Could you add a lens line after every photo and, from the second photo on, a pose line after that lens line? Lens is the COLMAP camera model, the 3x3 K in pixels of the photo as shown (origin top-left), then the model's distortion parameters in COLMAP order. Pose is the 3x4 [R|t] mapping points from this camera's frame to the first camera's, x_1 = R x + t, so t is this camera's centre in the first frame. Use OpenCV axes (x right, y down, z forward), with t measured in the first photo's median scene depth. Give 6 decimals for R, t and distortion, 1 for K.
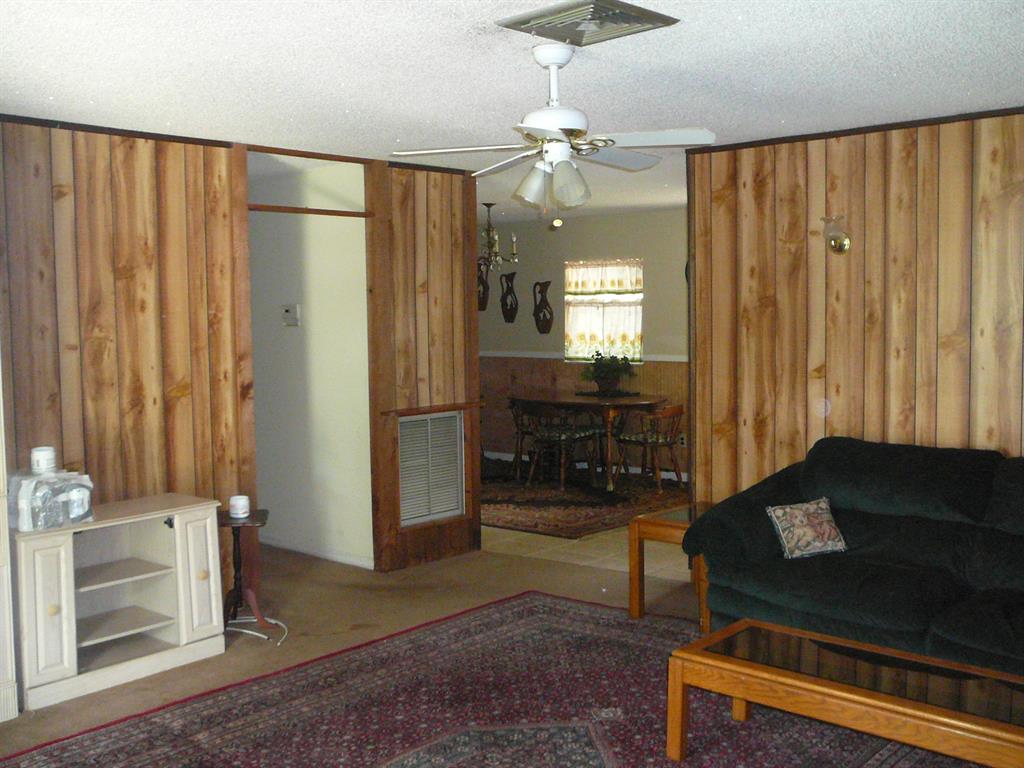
lens RADIAL K [[1052.3, 0, 522.4], [0, 1052.3, 386.2], [0, 0, 1]] dist [-0.052873, 0.000000]
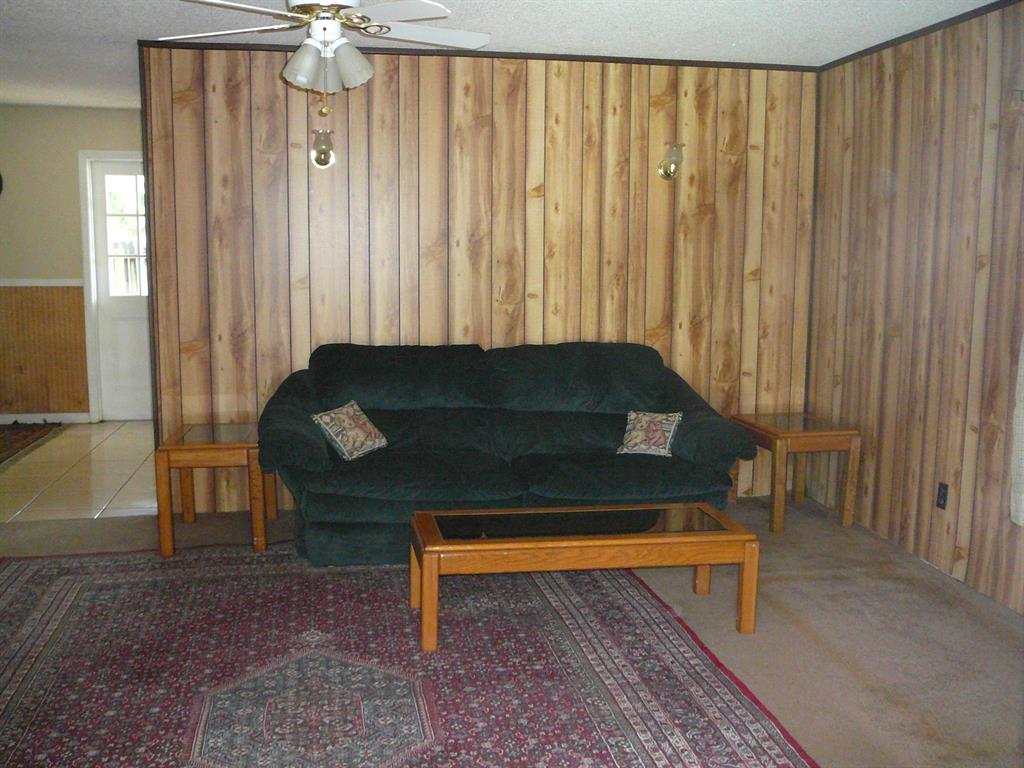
lens RADIAL K [[1052.3, 0, 521.4], [0, 1052.3, 387.0], [0, 0, 1]] dist [-0.052873, 0.000000]
pose [[0.621026, -0.097487, 0.777704, -0.436560], [0.038865, 0.994844, 0.093671, 0.000101], [-0.782826, -0.027947, 0.621613, 0.210329]]
